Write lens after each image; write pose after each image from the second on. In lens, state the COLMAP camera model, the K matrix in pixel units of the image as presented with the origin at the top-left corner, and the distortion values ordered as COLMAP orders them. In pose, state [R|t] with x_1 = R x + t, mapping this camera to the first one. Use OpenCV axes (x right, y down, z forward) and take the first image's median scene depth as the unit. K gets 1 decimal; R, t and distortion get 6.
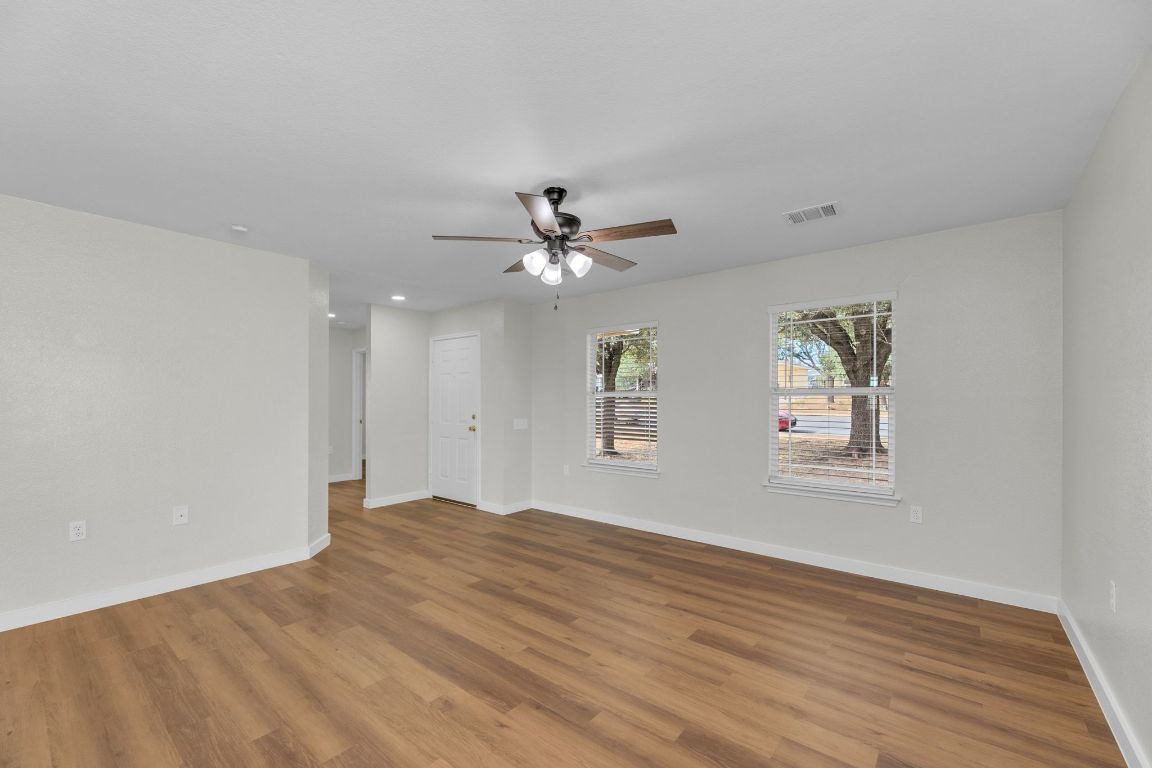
lens RADIAL K [[476.7, 0, 572.5], [0, 476.7, 400.3], [0, 0, 1]] dist [0.000076, -0.000379]
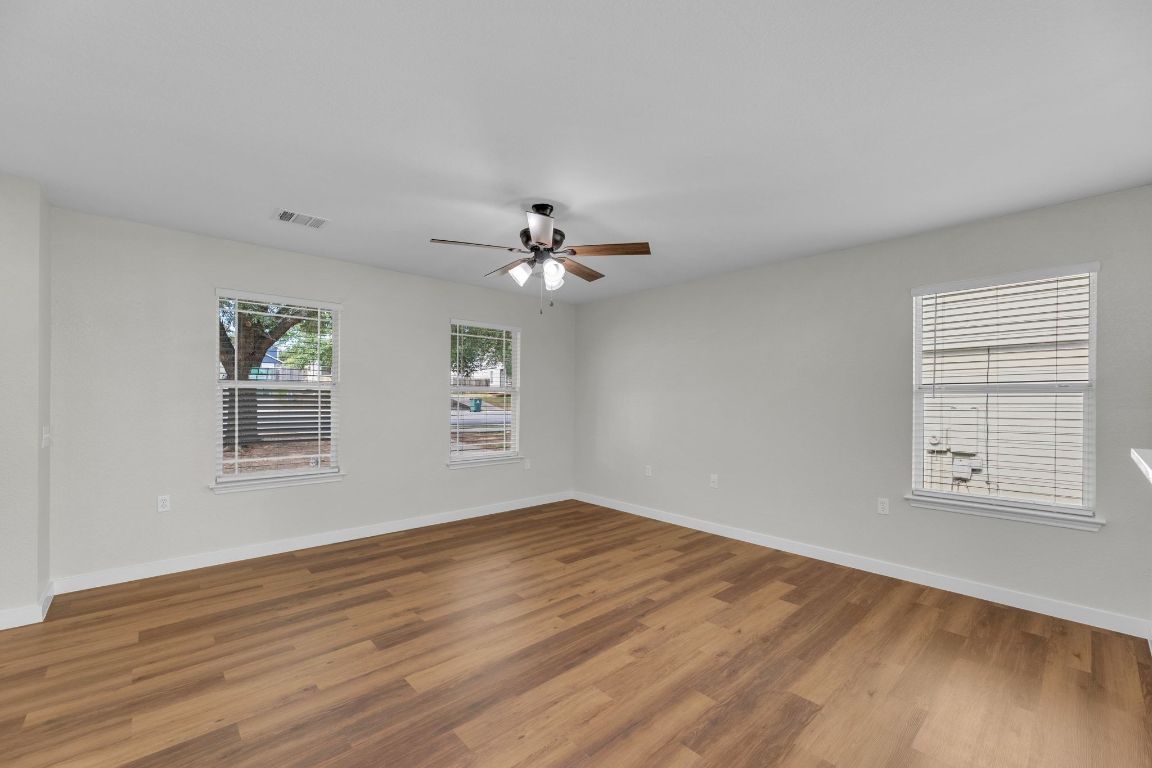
lens RADIAL K [[467.9, 0, 580.2], [0, 467.9, 399.8], [0, 0, 1]] dist [-0.000038, -0.000171]
pose [[0.133535, -0.005678, 0.991028, -0.903767], [-0.010346, 0.999921, 0.007123, 0.000338], [-0.990990, -0.011205, 0.133465, 0.622624]]
